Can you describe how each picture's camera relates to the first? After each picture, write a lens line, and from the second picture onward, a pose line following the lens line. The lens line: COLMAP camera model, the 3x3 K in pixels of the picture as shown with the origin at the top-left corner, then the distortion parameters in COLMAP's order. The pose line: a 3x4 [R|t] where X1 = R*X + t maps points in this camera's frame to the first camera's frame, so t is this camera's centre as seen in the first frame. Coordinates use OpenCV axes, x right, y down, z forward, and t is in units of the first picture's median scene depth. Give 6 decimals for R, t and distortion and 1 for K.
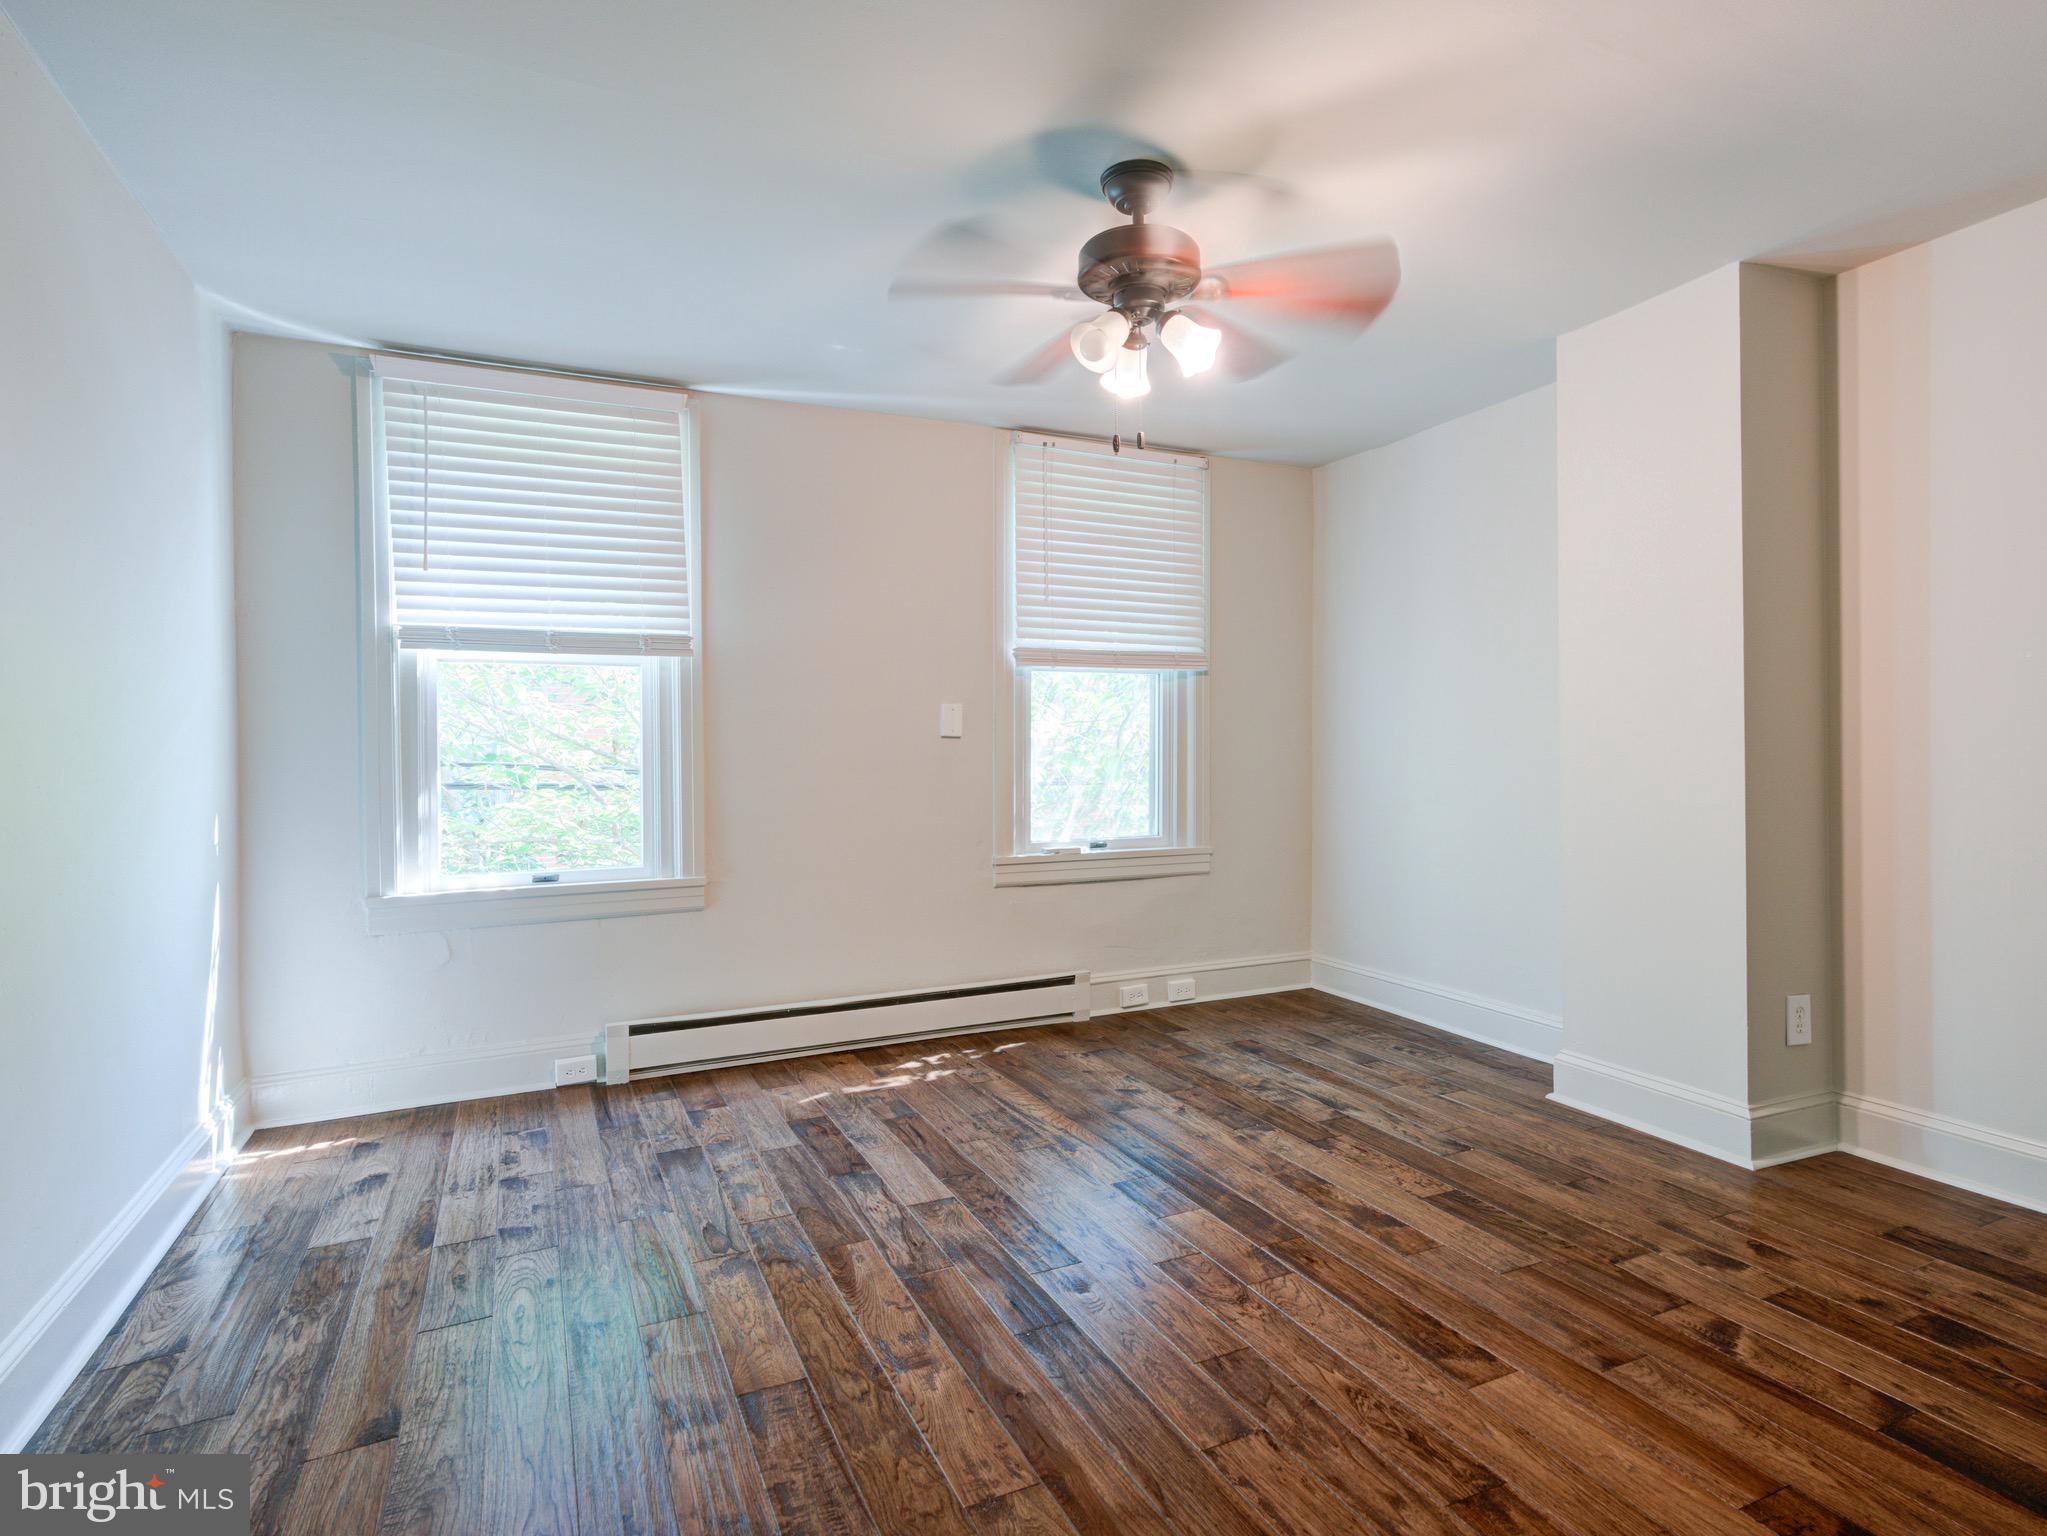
lens RADIAL K [[1024.4, 0, 1090.6], [0, 1024.4, 751.5], [0, 0, 1]] dist [-0.023061, 0.027910]
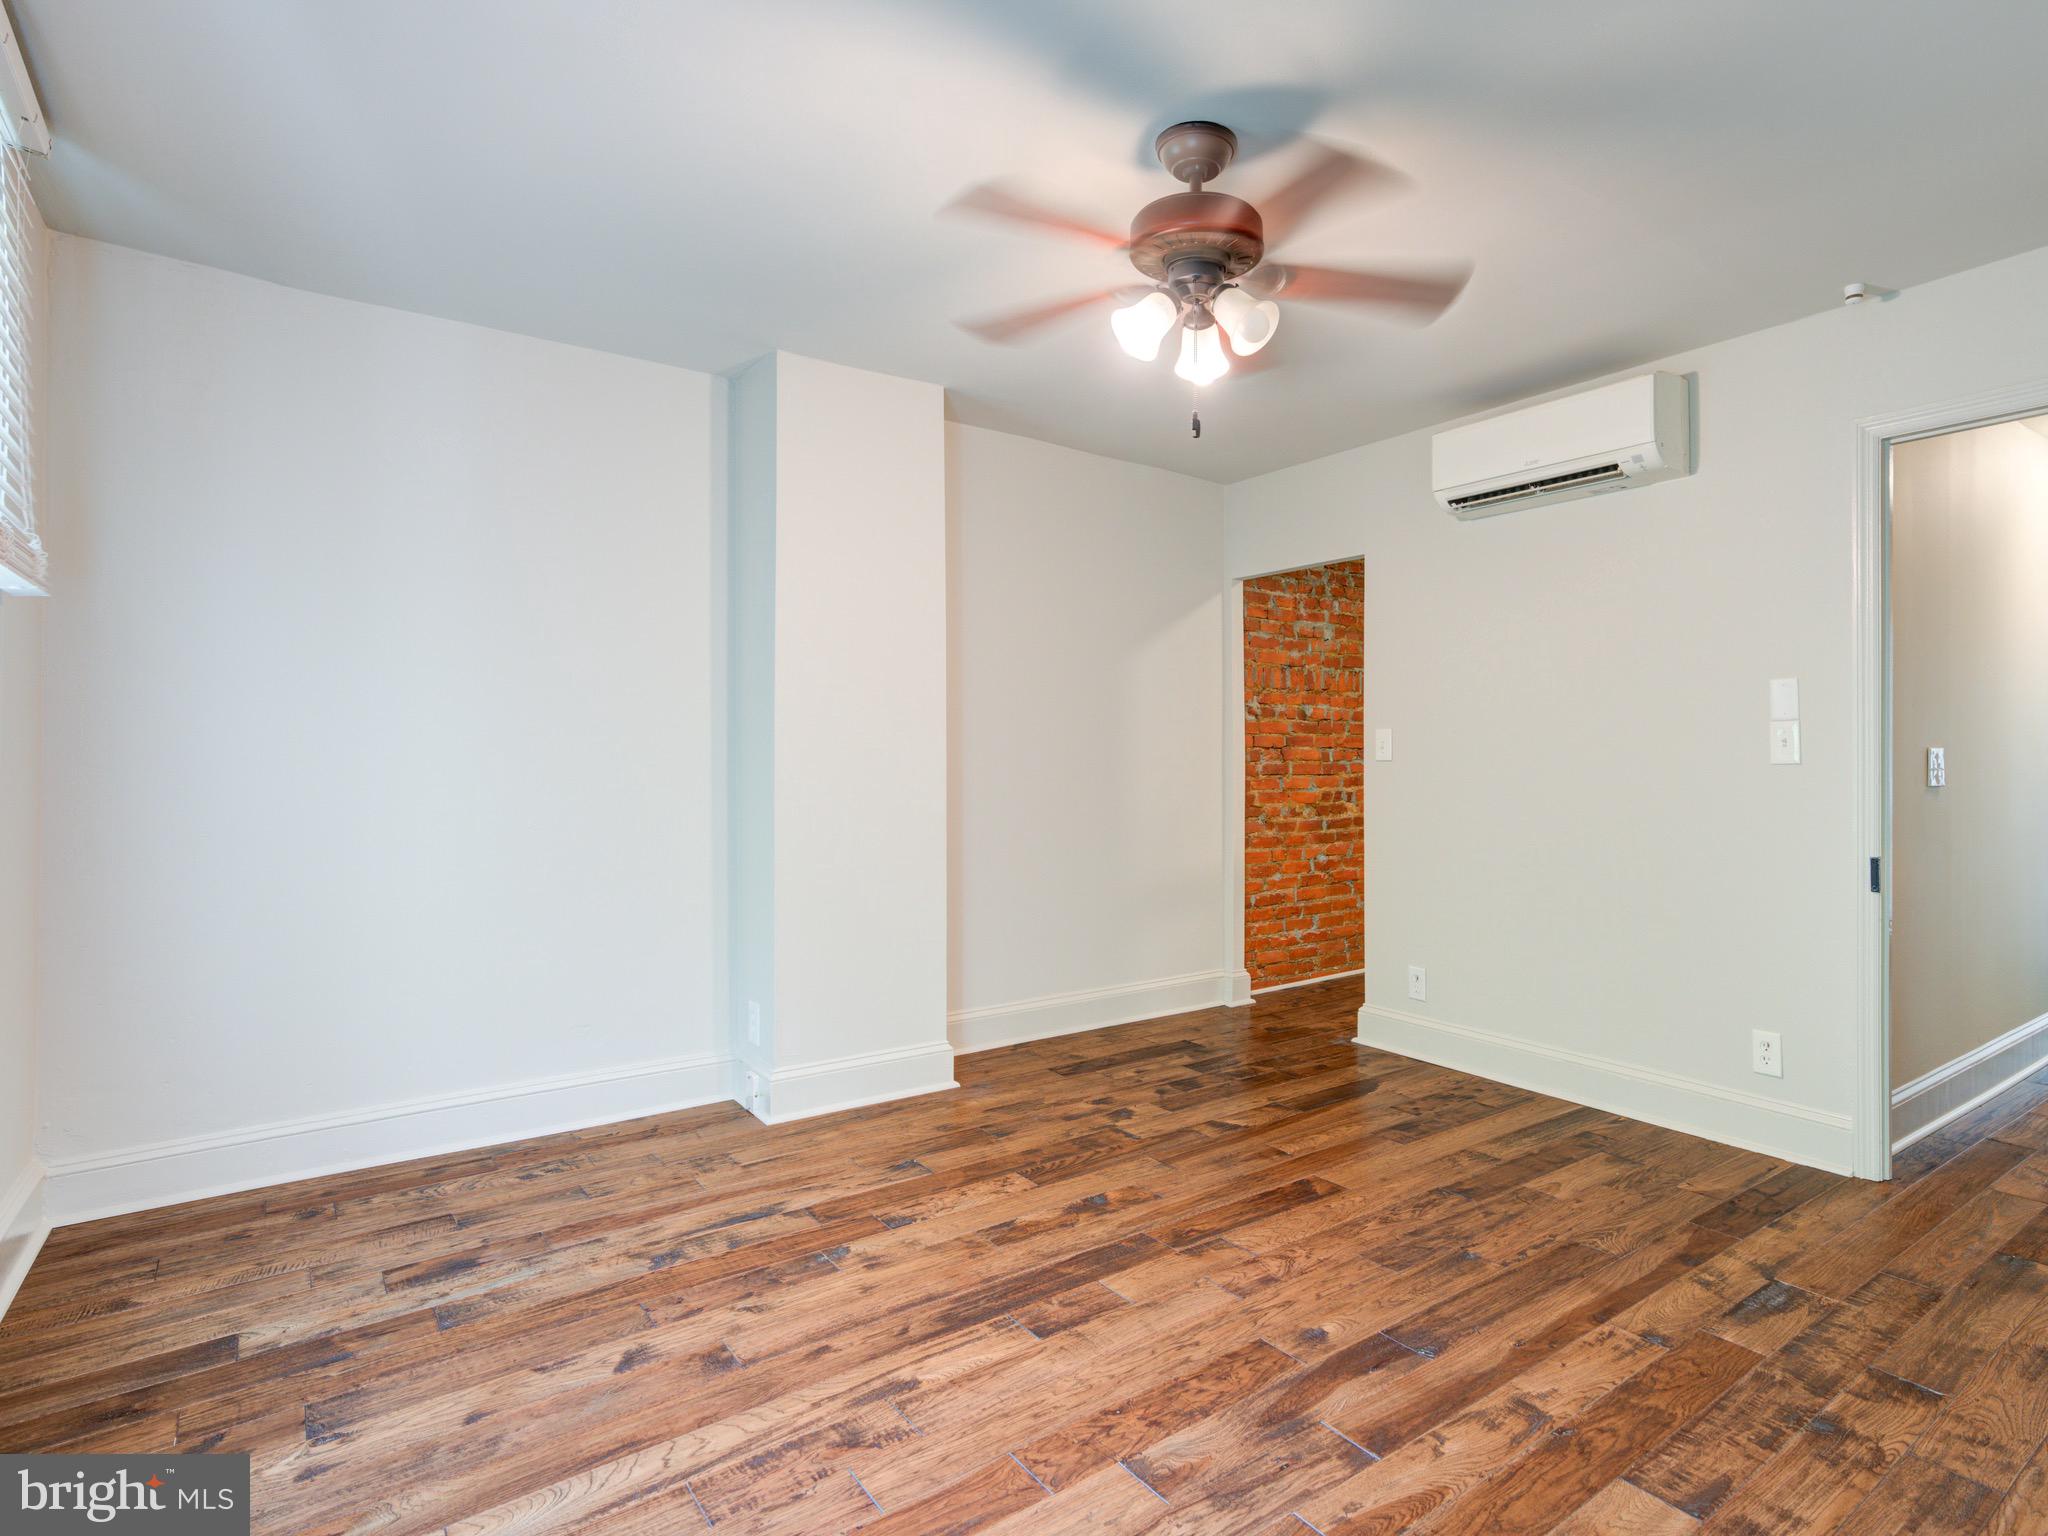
lens RADIAL K [[1128.6, 0, 1024.0], [0, 1128.6, 768.0], [0, 0, 1]] dist [0.007130, 0.003282]
pose [[-0.128576, -0.003011, 0.991695, -0.751554], [0.003884, 0.999986, 0.003540, -0.003489], [-0.991692, 0.004307, -0.128563, 1.037188]]
